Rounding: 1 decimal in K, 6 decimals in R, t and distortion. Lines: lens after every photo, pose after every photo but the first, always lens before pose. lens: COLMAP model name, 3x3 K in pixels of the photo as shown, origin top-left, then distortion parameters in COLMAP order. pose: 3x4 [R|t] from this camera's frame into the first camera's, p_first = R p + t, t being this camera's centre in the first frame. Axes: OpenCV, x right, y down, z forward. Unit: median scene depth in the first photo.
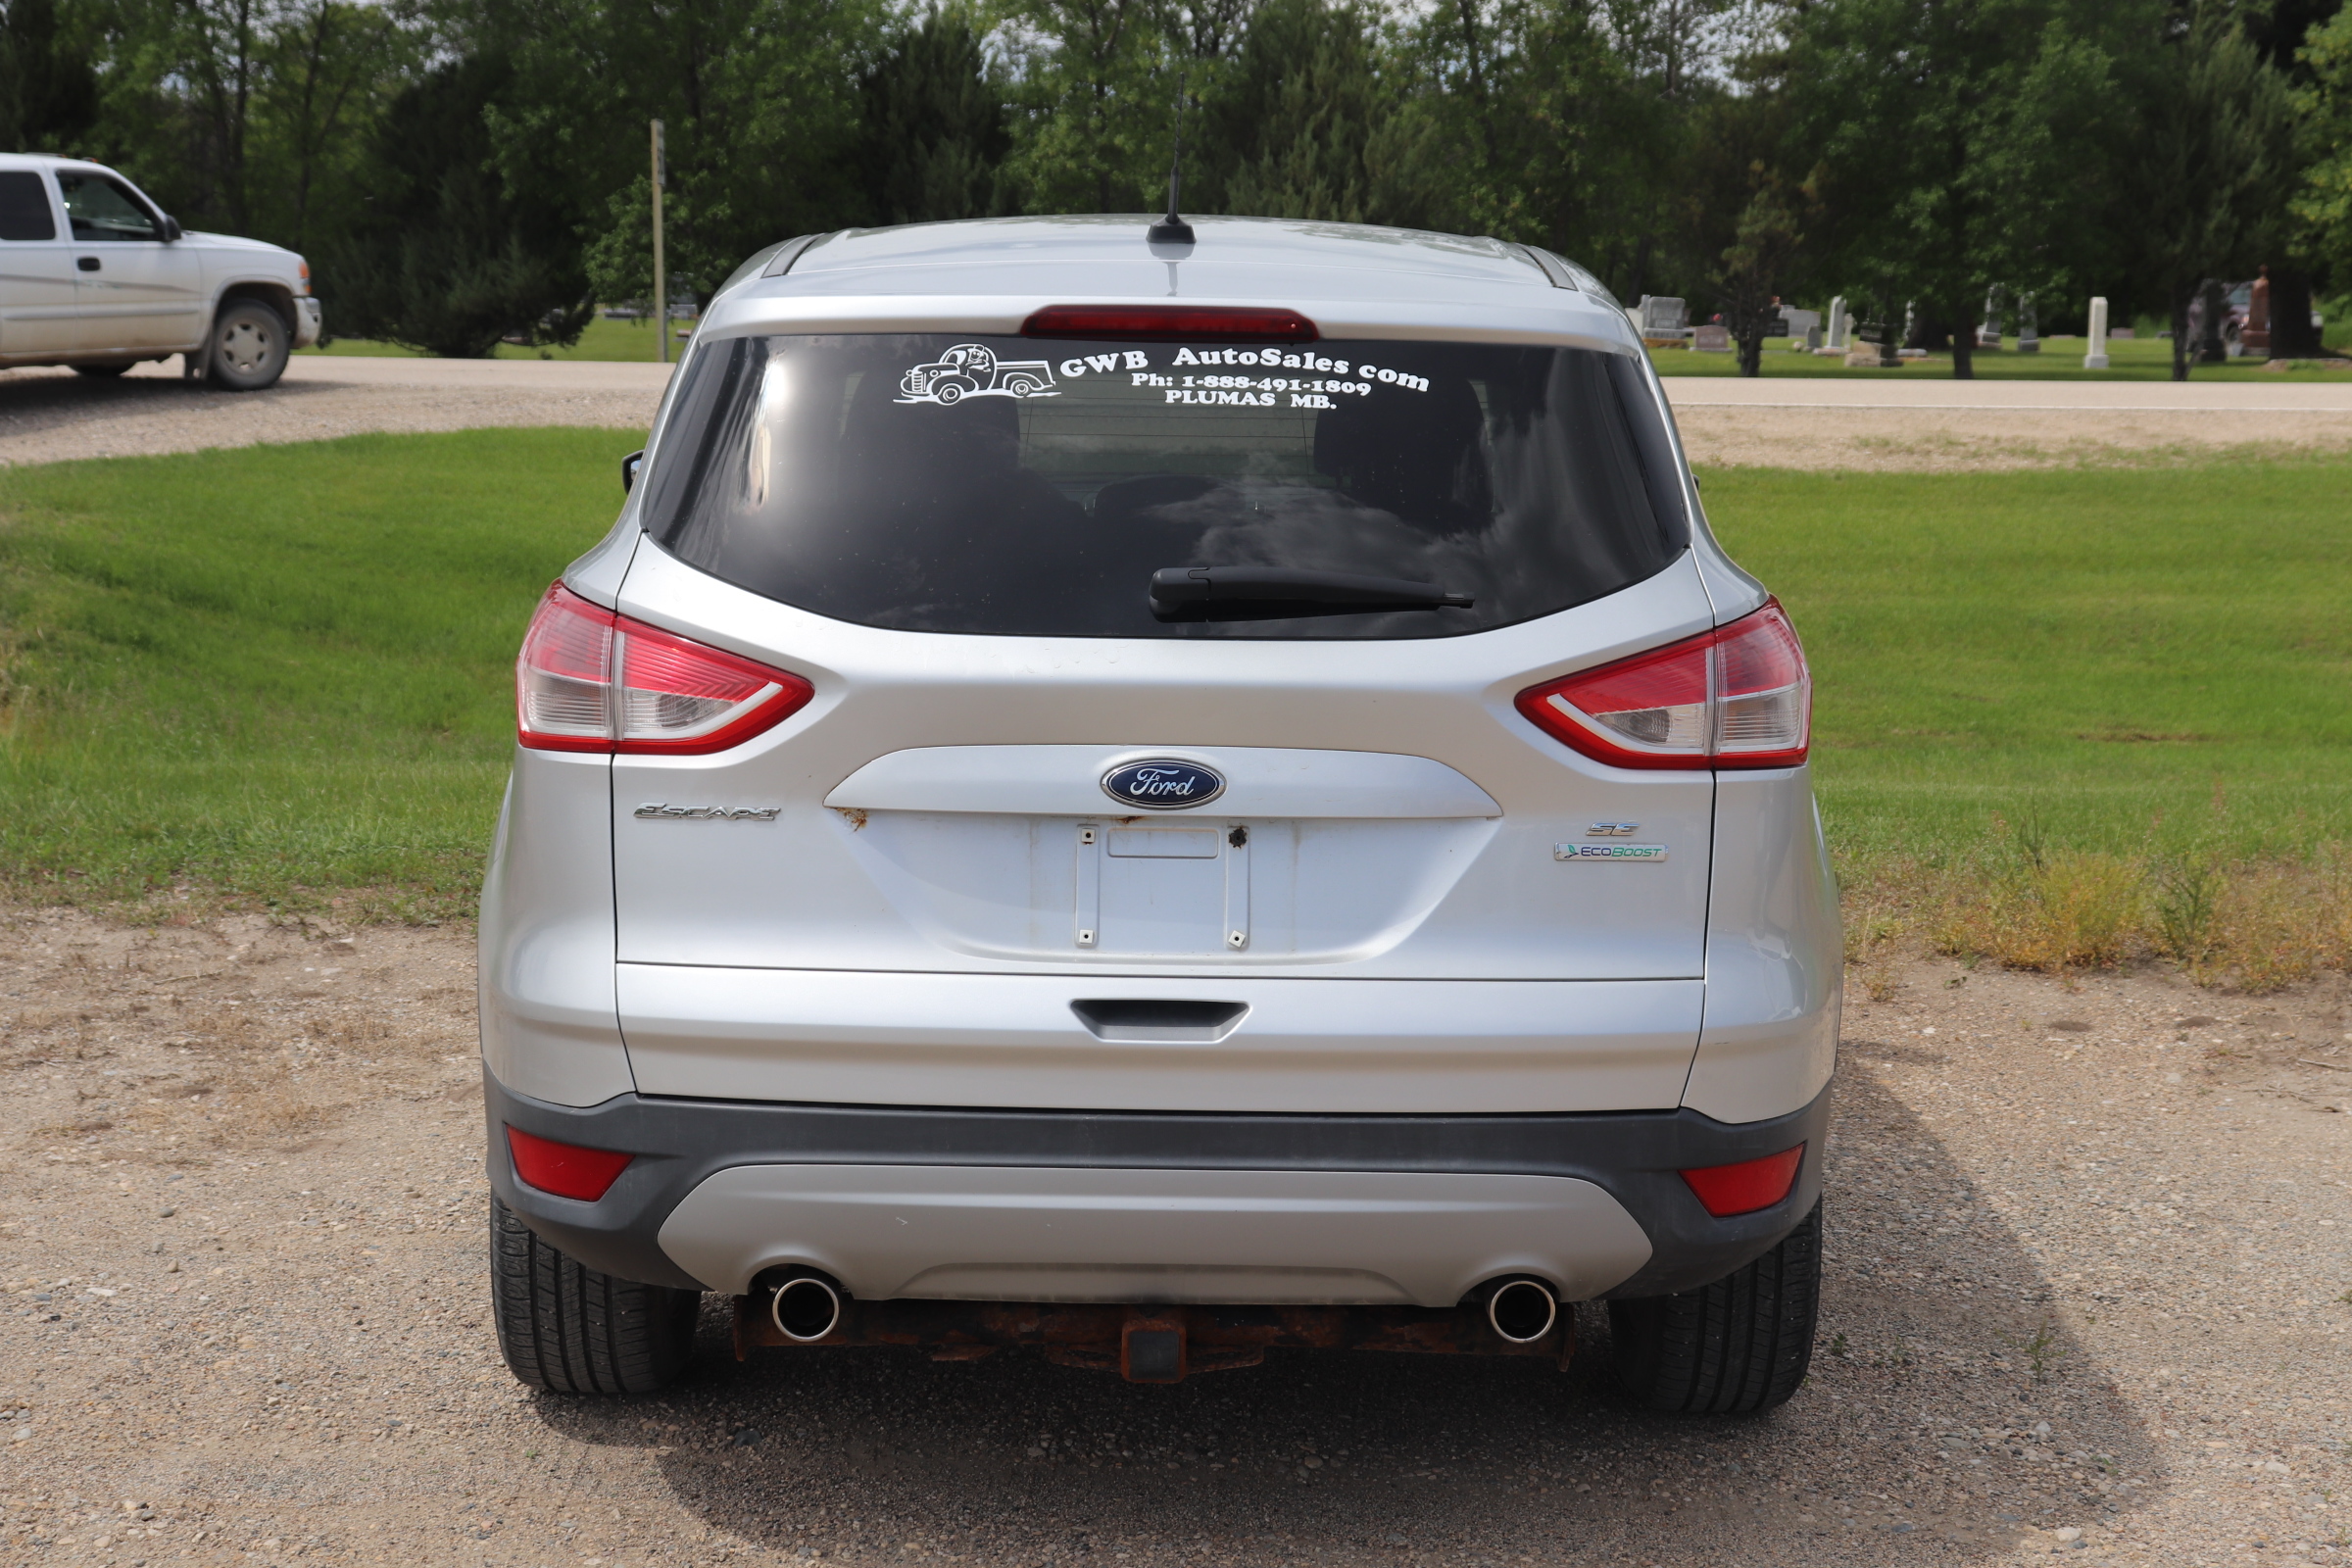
lens RADIAL K [[3935.1, 0, 1173.5], [0, 3935.1, 783.7], [0, 0, 1]] dist [0.203059, 0.000000]
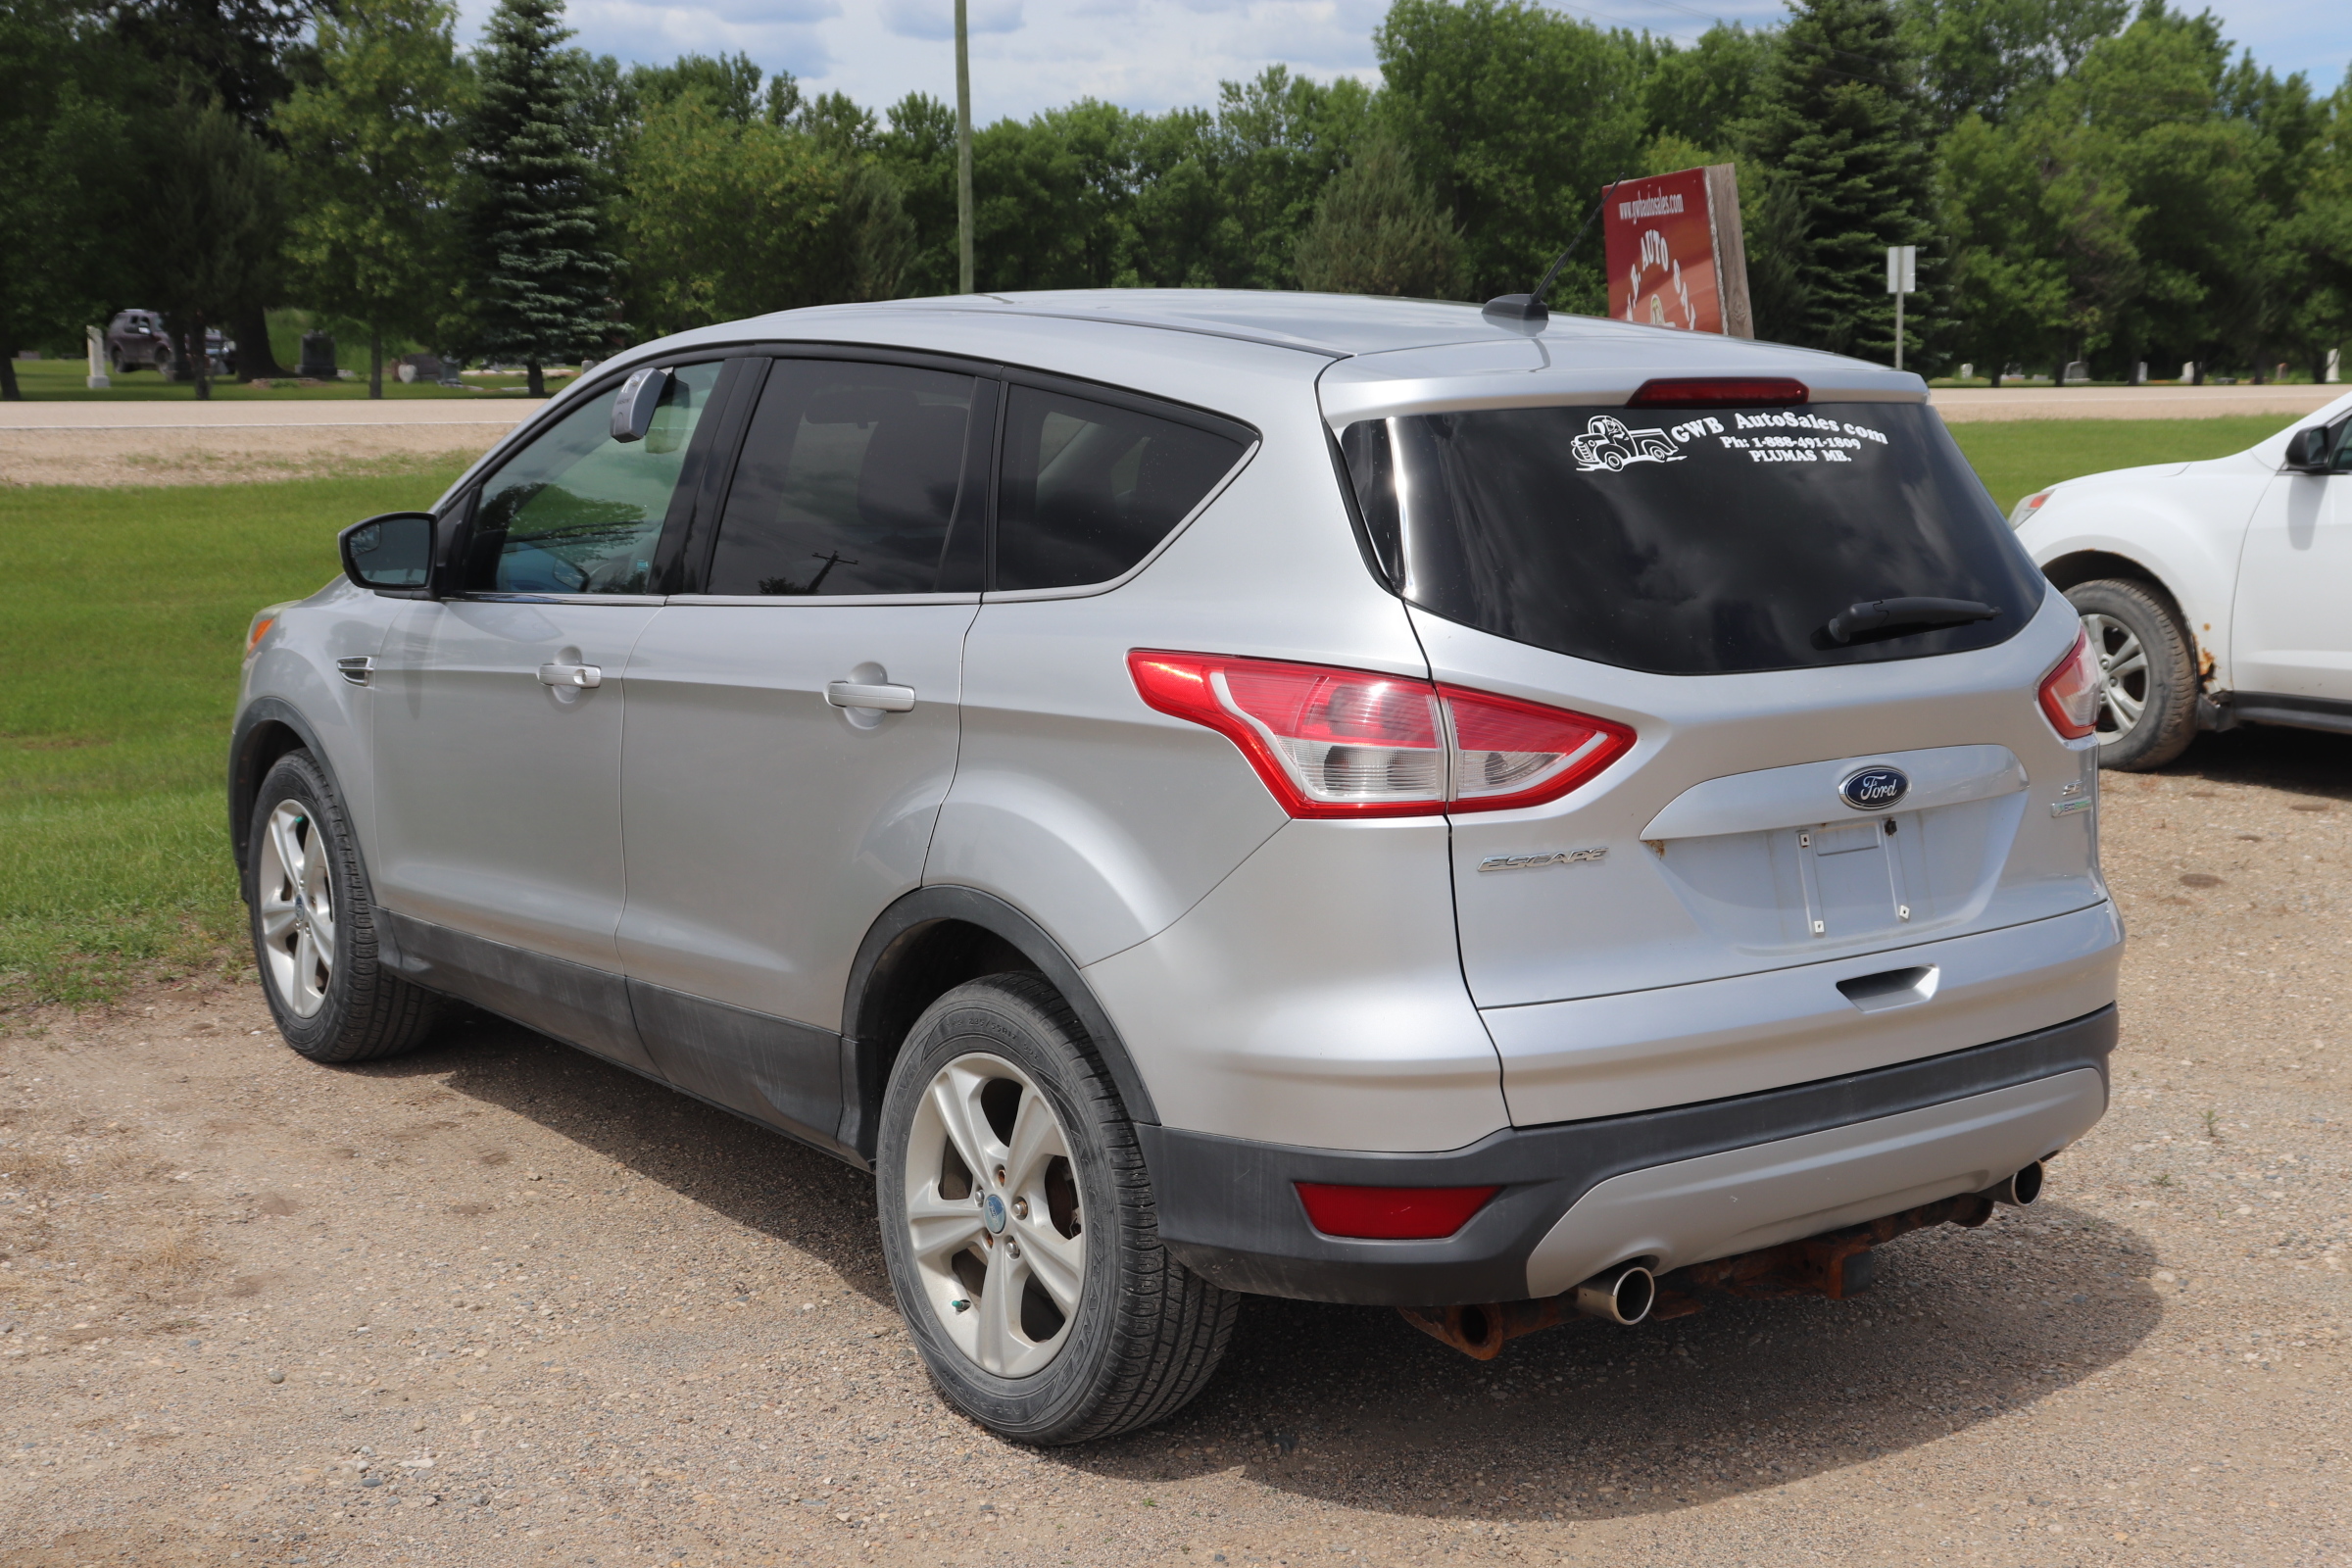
lens RADIAL K [[3285.5, 0, 1177.1], [0, 3285.5, 784.8], [0, 0, 1]] dist [0.058558, 0.000000]
pose [[0.754345, -0.100816, 0.648691, -0.759439], [0.087089, 0.994772, 0.053328, -0.068099], [-0.650676, 0.016266, 0.759181, 0.376503]]
